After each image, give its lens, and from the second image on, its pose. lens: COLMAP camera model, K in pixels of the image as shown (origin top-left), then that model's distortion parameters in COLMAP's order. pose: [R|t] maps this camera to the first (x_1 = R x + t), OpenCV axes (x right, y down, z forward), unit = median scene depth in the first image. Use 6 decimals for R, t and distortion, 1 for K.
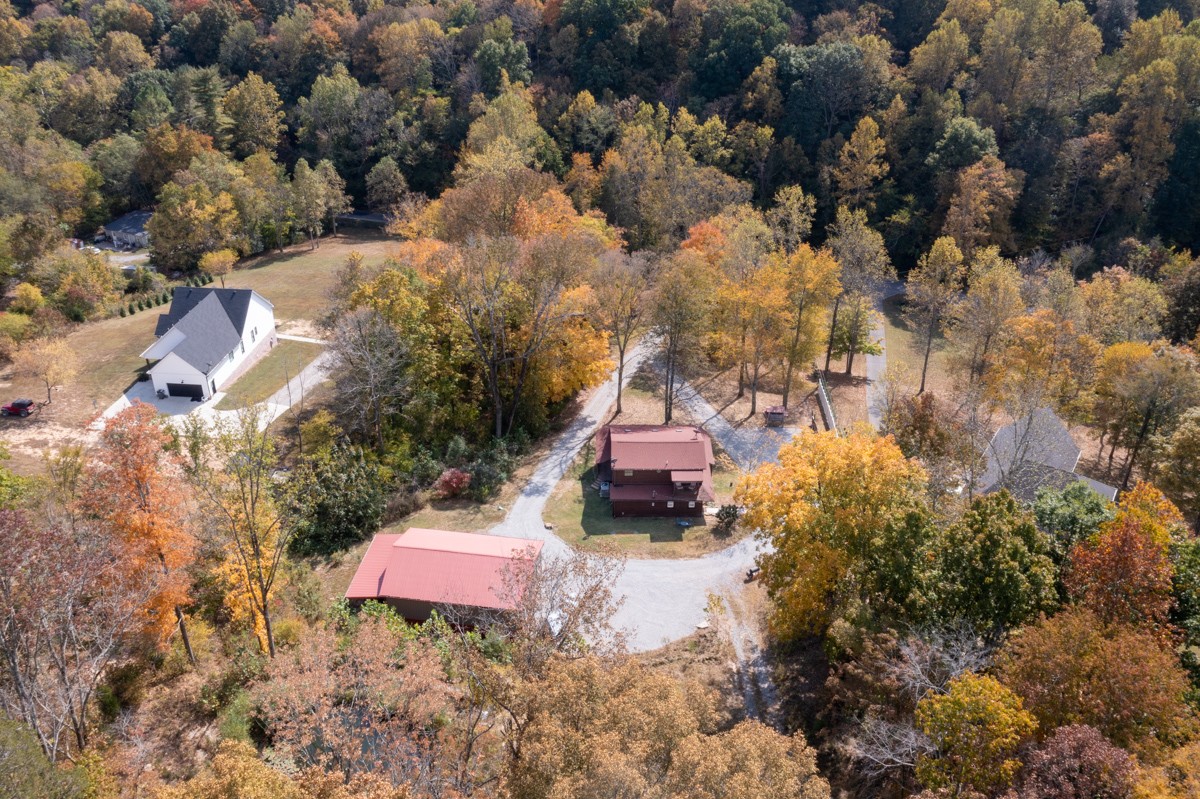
lens RADIAL K [[1020.0, 0, 599.8], [0, 1020.0, 430.4], [0, 0, 1]] dist [0.035467, -0.002620]
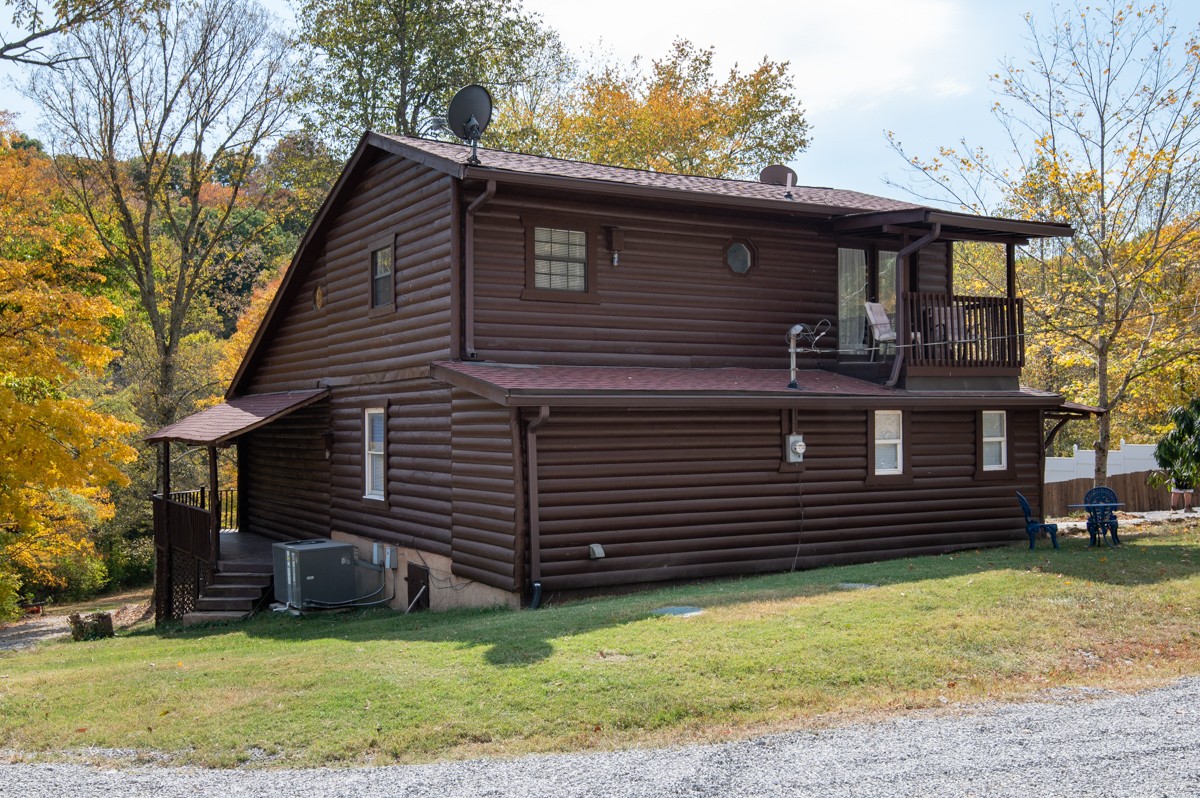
lens RADIAL K [[1165.6, 0, 592.9], [0, 1165.6, 400.8], [0, 0, 1]] dist [0.067198, -0.002211]
pose [[0.866271, -0.016963, 0.499287, -0.038417], [0.272749, 0.853385, -0.444231, 0.111707], [-0.418548, 0.521004, 0.743890, 0.791408]]
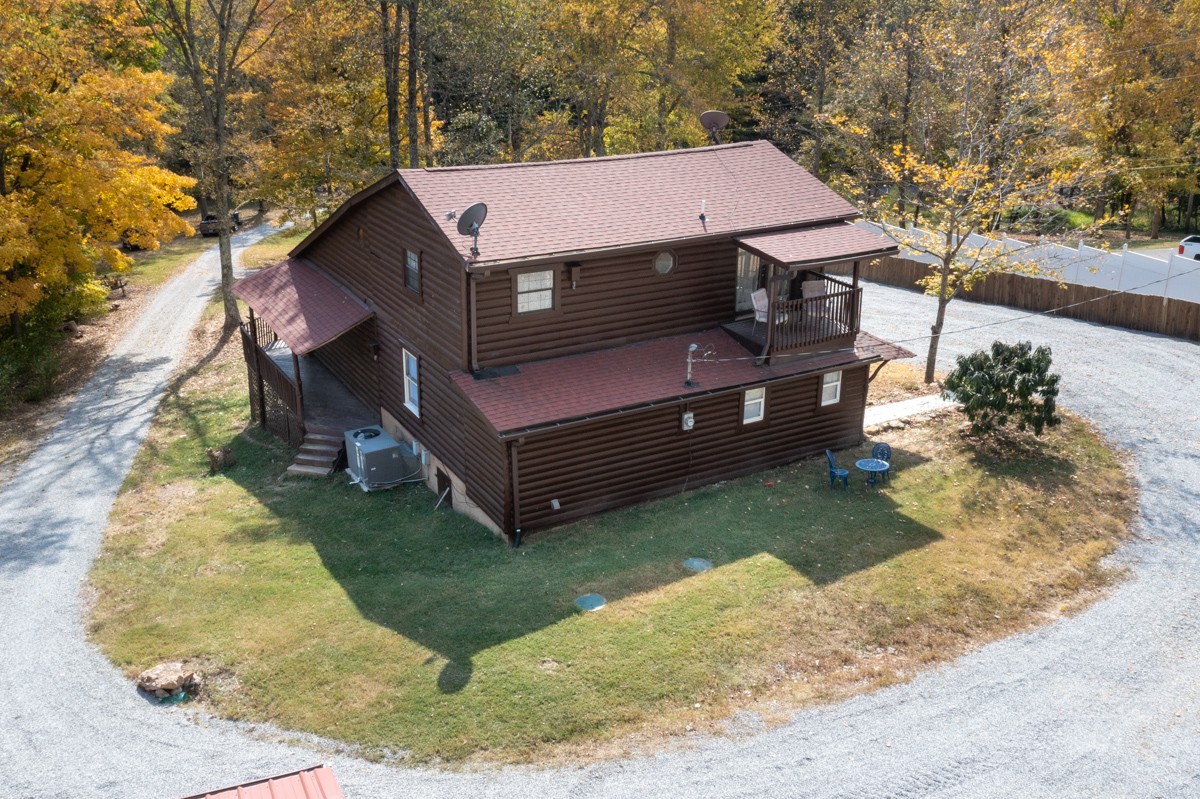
lens RADIAL K [[1130.6, 0, 600.0], [0, 1130.6, 399.5], [0, 0, 1]] dist [0.010280, 0.000423]
pose [[0.867517, -0.185889, 0.461367, -0.055736], [0.253829, 0.963125, -0.089227, 0.074040], [-0.427767, 0.194515, 0.882711, 0.715842]]
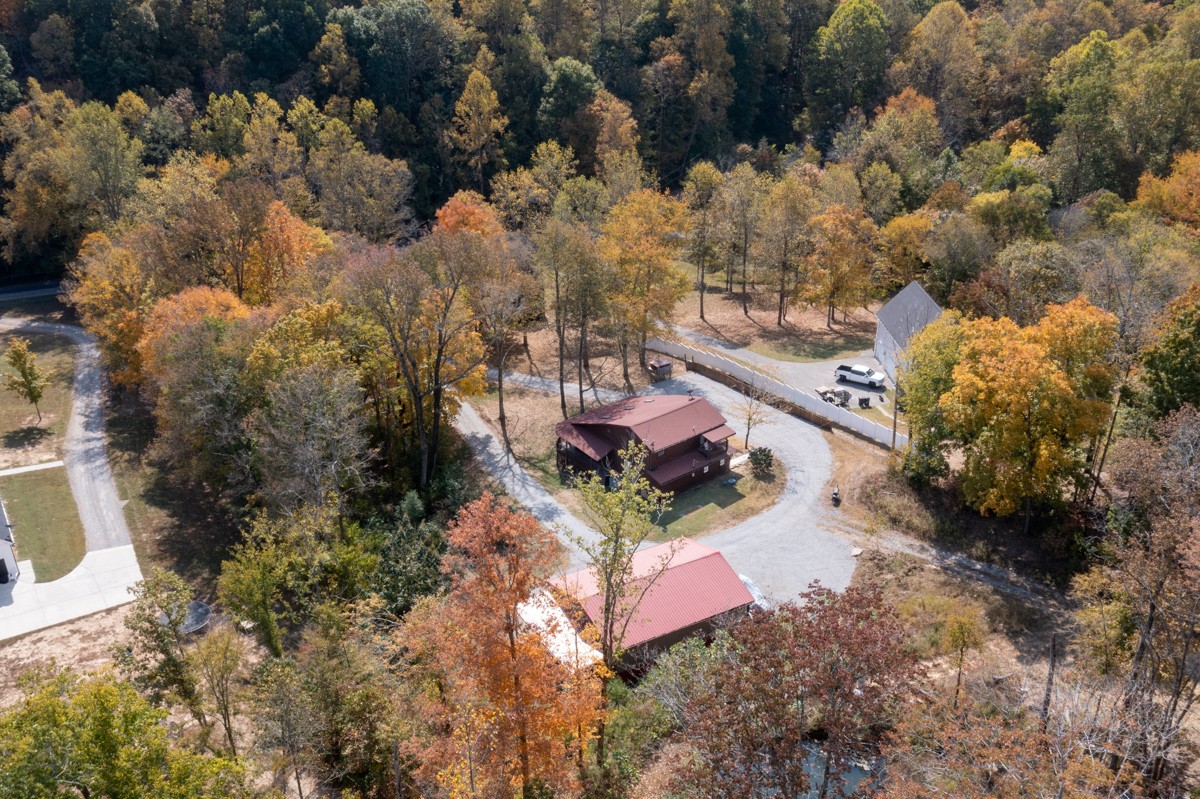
lens RADIAL K [[1165.6, 0, 592.9], [0, 1165.6, 401.3], [0, 0, 1]] dist [0.067198, -0.002211]
pose [[0.799579, -0.293206, 0.524123, -0.498447], [0.313009, 0.948272, 0.052972, -0.068369], [-0.512542, 0.121700, 0.849994, 0.109946]]
